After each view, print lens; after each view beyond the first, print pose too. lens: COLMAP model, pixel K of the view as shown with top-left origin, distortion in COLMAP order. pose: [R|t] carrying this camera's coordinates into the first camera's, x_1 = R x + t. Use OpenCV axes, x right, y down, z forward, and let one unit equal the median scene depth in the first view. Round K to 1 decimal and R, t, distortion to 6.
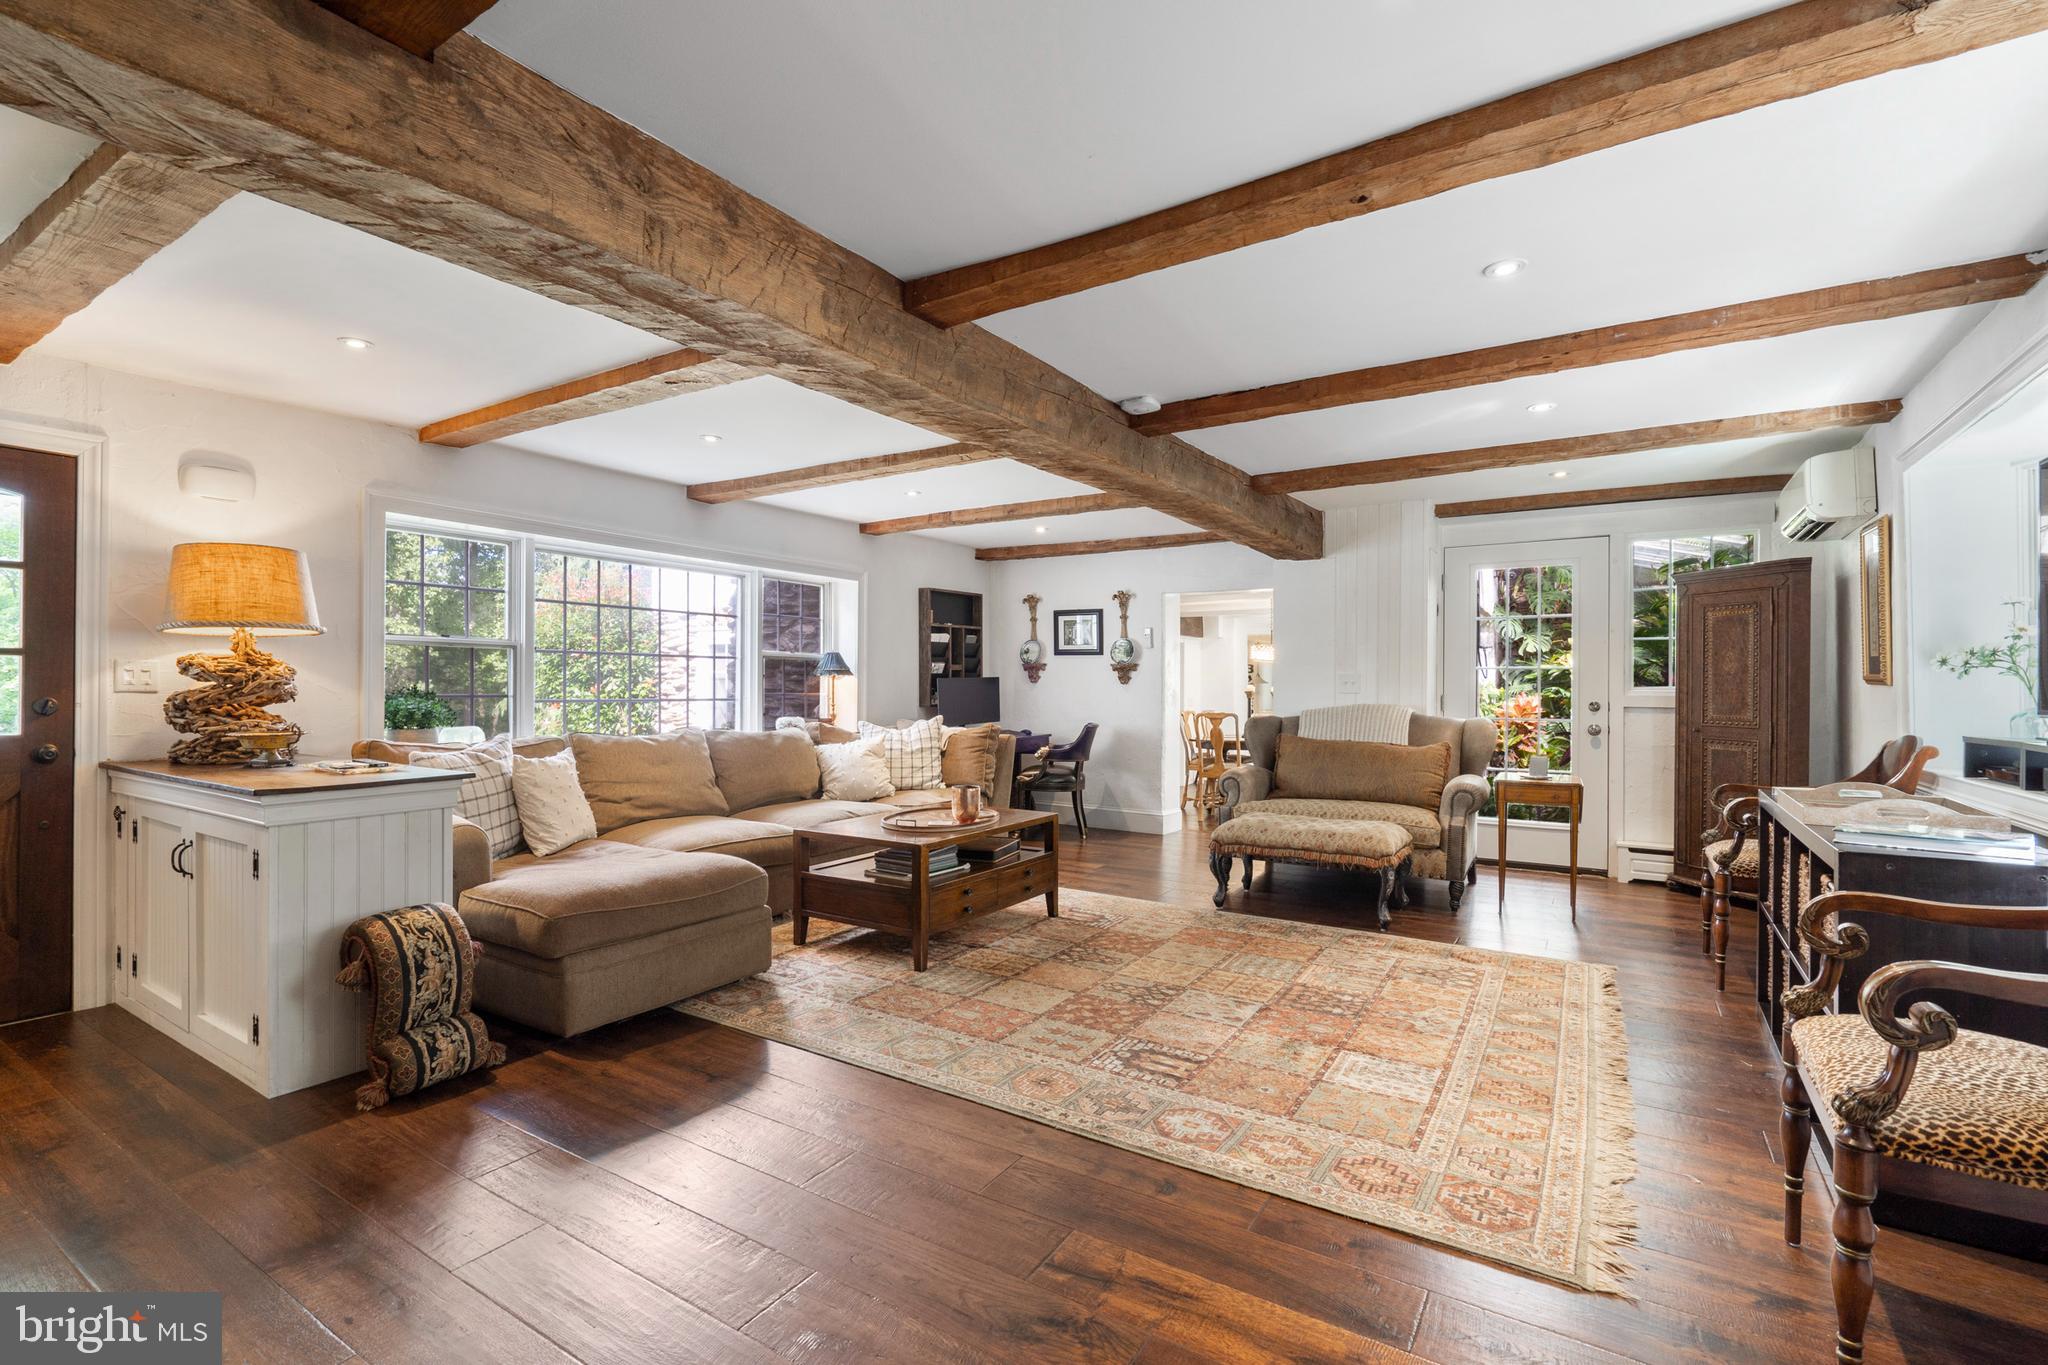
lens RADIAL K [[923.1, 0, 1024.0], [0, 923.1, 682.5], [0, 0, 1]] dist [-0.003786, -0.000830]
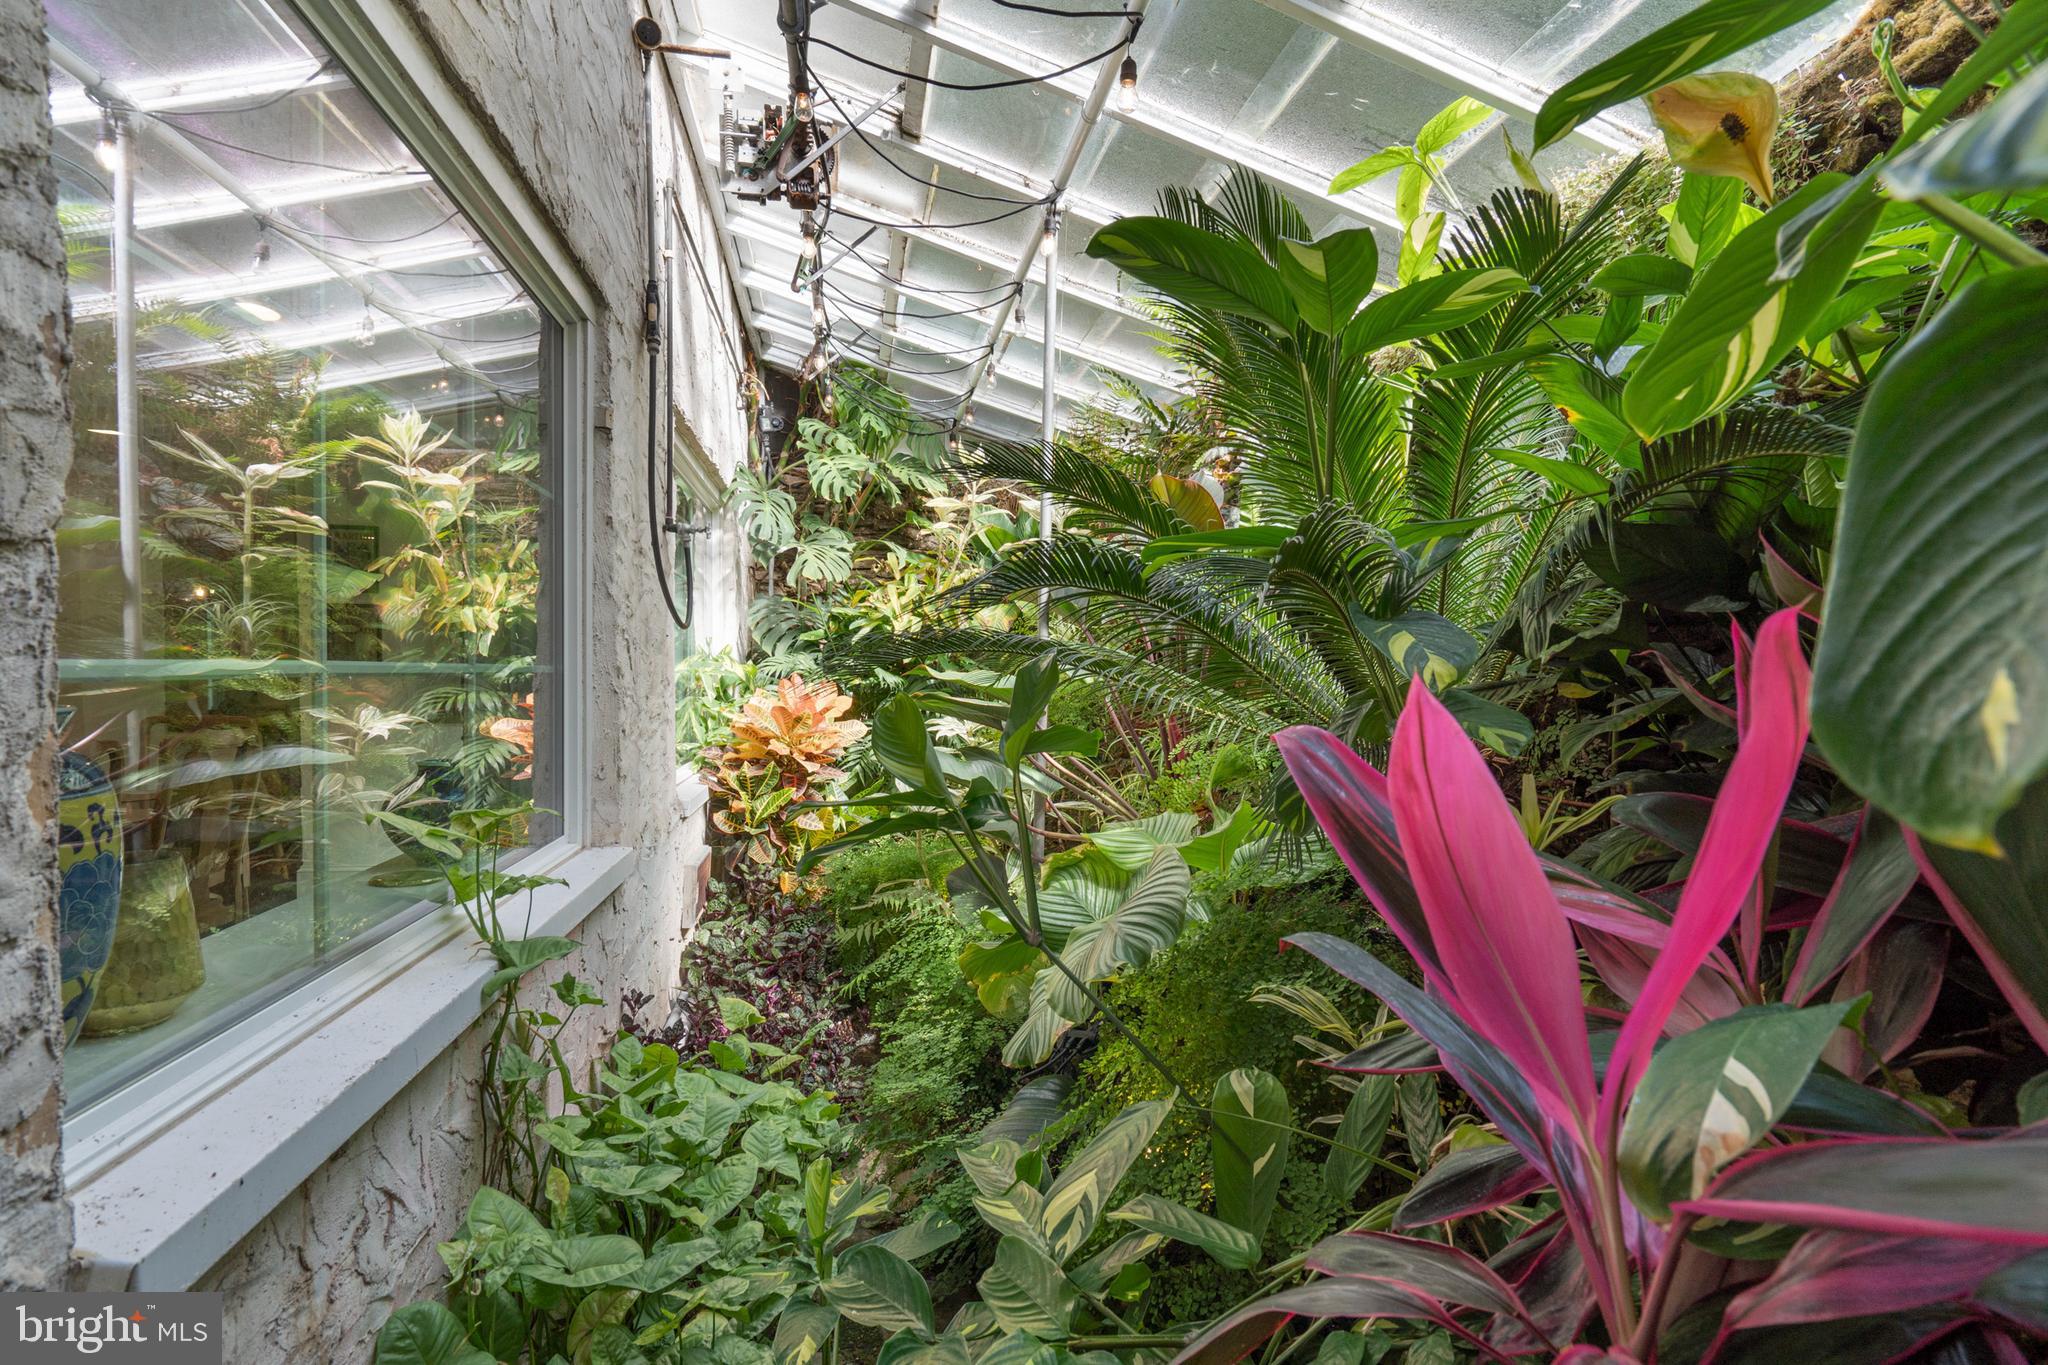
lens RADIAL K [[923.1, 0, 1024.0], [0, 923.1, 682.5], [0, 0, 1]] dist [-0.003786, -0.000830]
pose [[0.731235, 0.006294, 0.682097, 0.332505], [-0.026759, 0.999452, 0.019464, 0.003463], [-0.681601, -0.032485, 0.731003, 0.624172]]
